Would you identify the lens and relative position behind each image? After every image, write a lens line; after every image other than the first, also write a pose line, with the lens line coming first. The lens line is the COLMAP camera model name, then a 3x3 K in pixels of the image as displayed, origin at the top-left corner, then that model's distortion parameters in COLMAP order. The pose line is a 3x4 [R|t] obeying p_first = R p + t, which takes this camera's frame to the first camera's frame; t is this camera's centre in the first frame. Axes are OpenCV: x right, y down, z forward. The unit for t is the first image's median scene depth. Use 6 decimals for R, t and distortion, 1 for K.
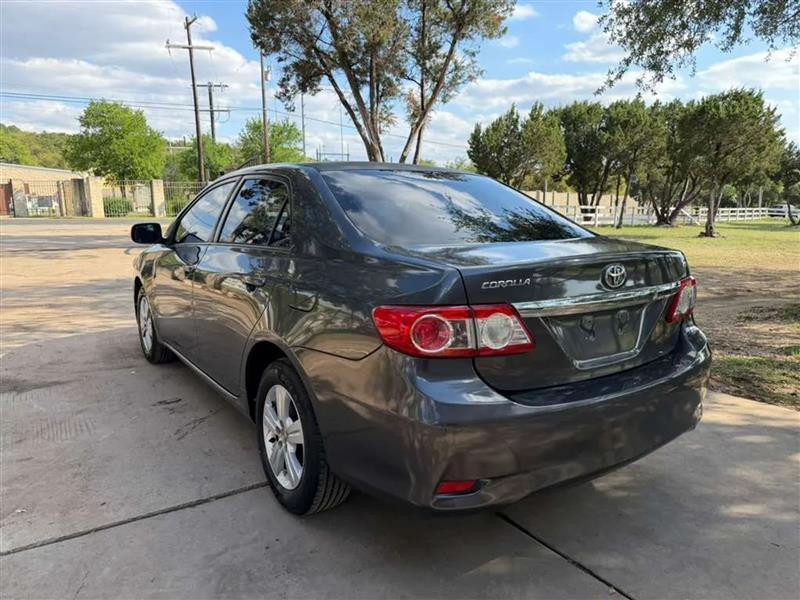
lens RADIAL K [[568.1, 0, 404.5], [0, 568.1, 307.2], [0, 0, 1]] dist [0.019051, -0.030113]
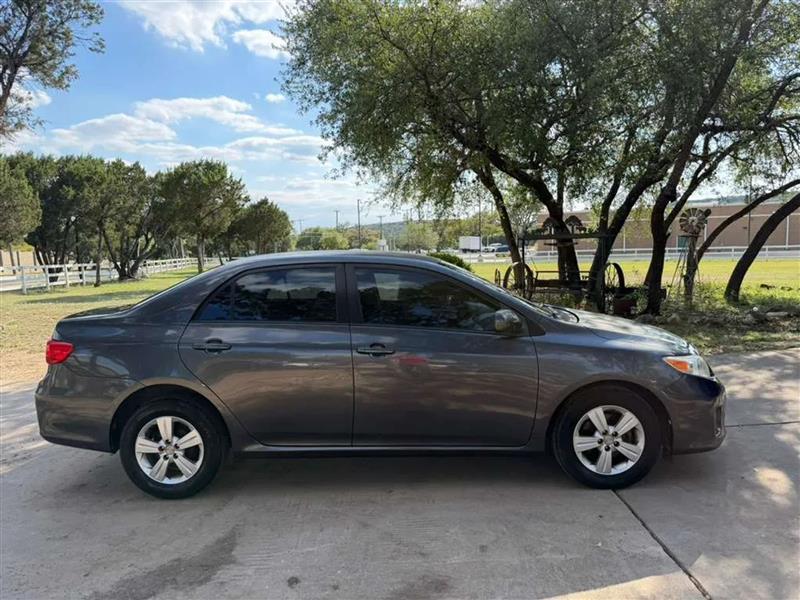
lens RADIAL K [[568.1, 0, 407.2], [0, 568.1, 299.3], [0, 0, 1]] dist [0.019051, -0.030113]
pose [[0.546329, -0.105085, 0.830953, -0.191422], [0.189718, 0.981838, -0.000568, -0.023703], [-0.815802, 0.157957, 0.556343, 0.059912]]
